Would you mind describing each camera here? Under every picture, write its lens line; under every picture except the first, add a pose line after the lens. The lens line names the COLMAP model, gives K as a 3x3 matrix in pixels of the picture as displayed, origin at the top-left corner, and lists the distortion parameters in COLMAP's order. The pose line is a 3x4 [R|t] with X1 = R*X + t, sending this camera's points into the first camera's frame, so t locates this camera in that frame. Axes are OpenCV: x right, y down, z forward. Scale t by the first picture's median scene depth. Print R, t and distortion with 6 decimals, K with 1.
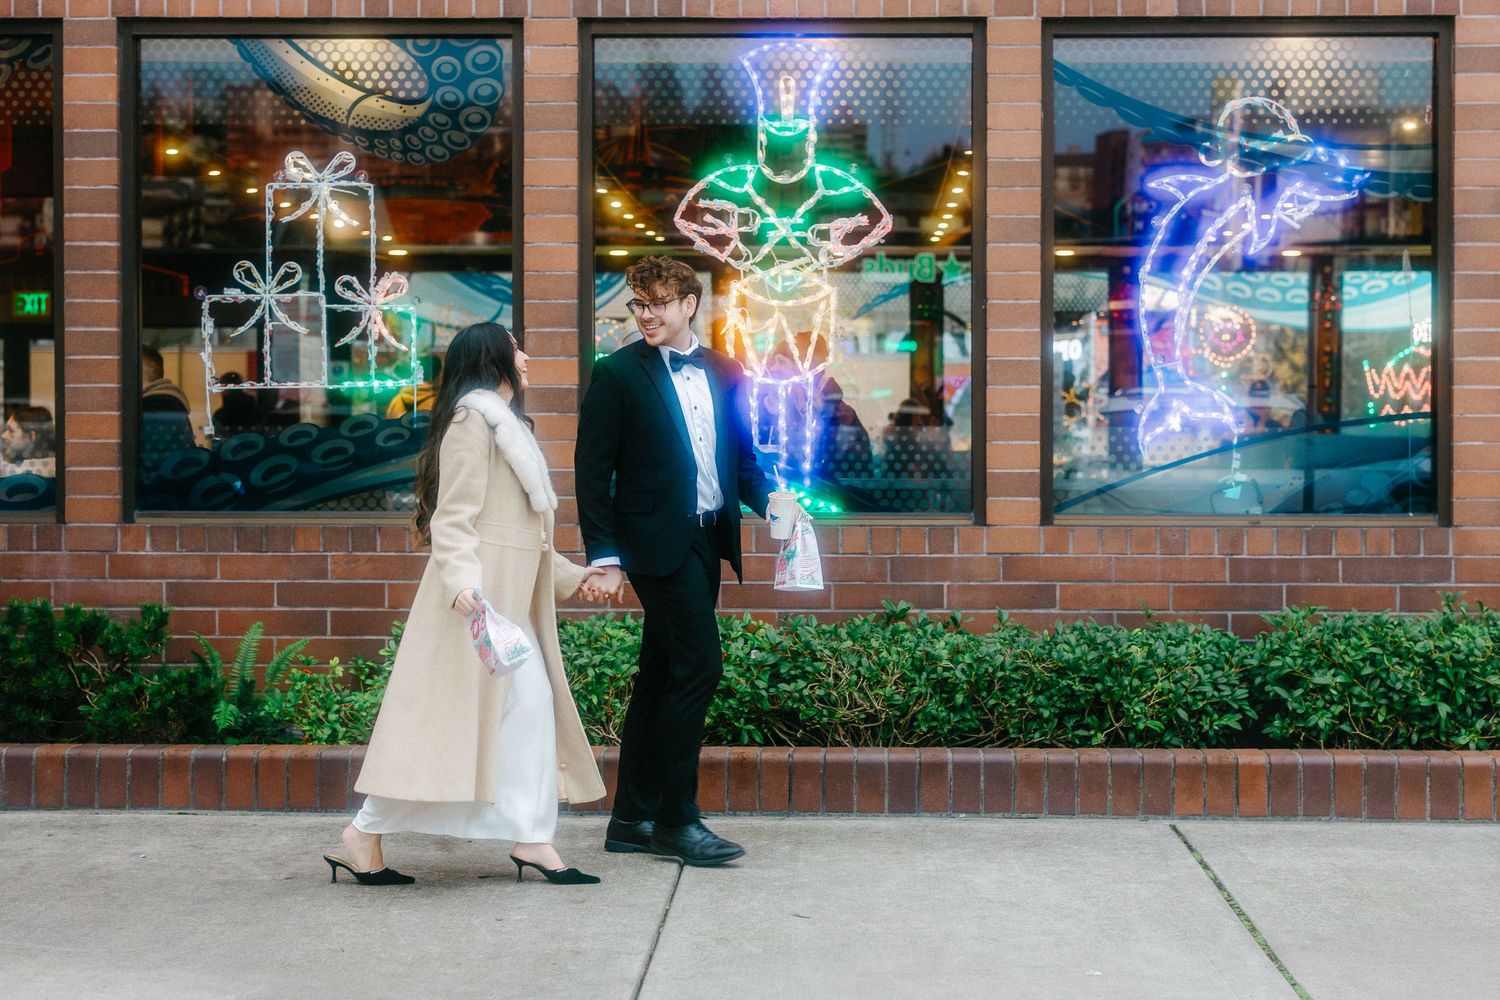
lens RADIAL K [[2276.5, 0, 756.4], [0, 2276.5, 496.6], [0, 0, 1]] dist [0.021876, 0.000000]
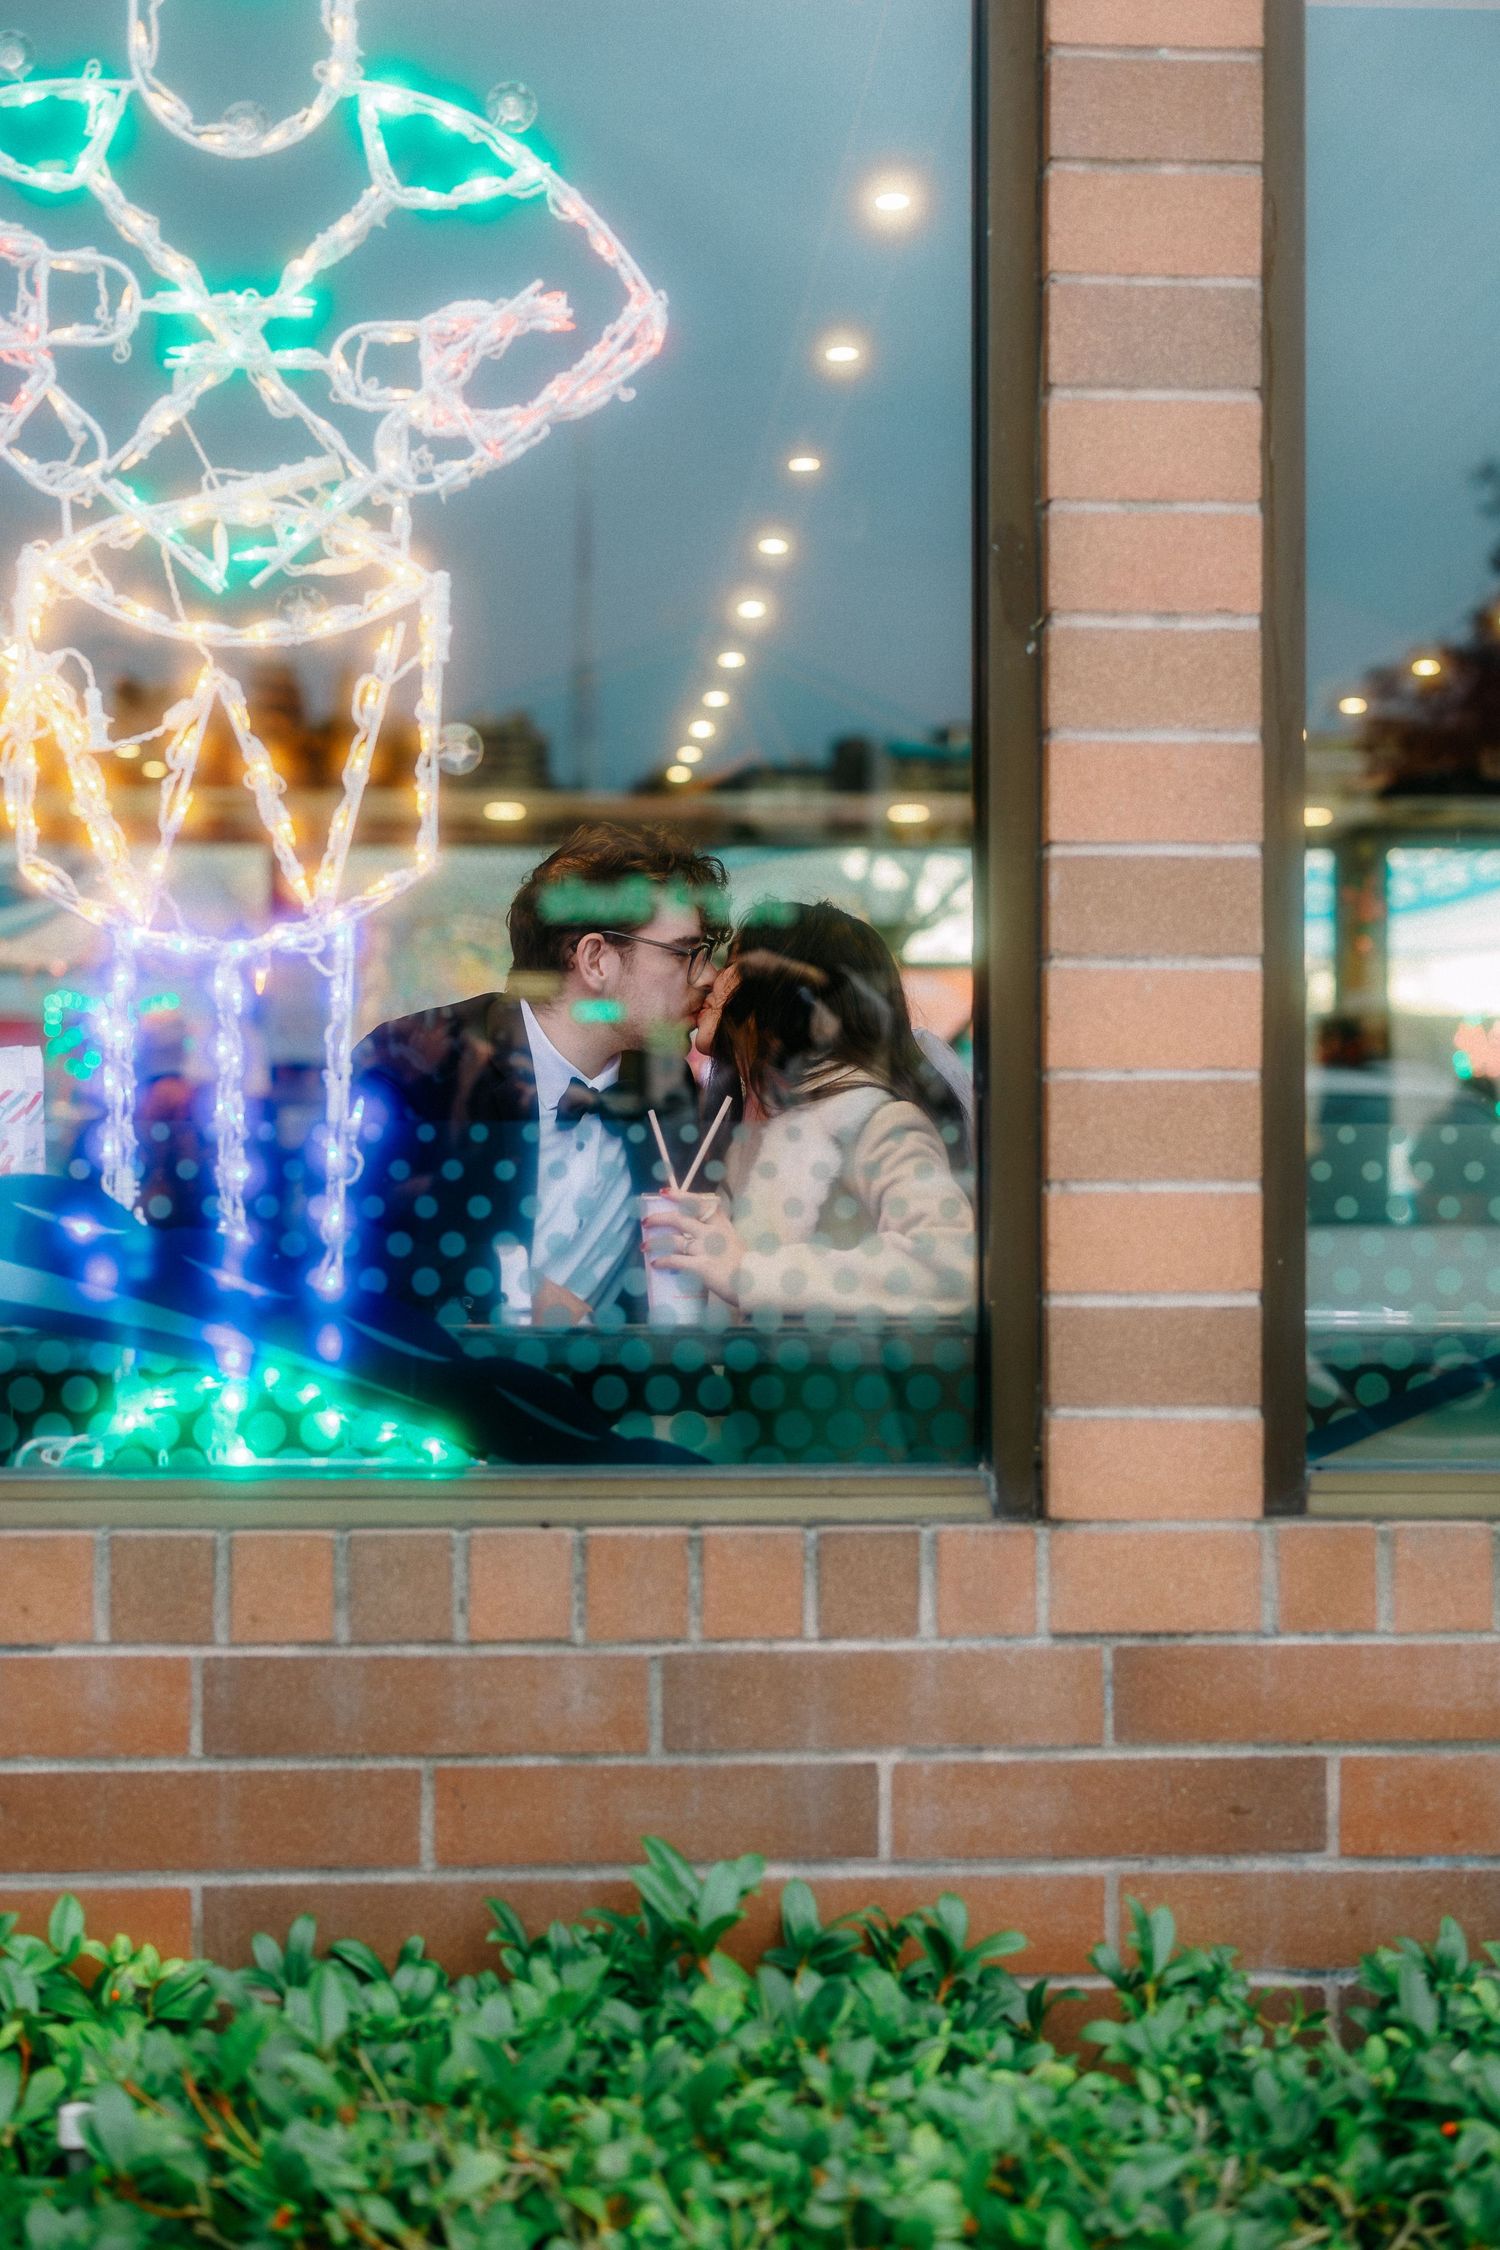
lens RADIAL K [[3414.8, 0, 756.9], [0, 3414.8, 1119.4], [0, 0, 1]] dist [0.021876, 0.000000]
pose [[0.994014, 0.000787, 0.109248, 0.028159], [0.002779, 0.999468, -0.032492, -0.018822], [-0.109216, 0.032601, 0.993483, 0.621310]]
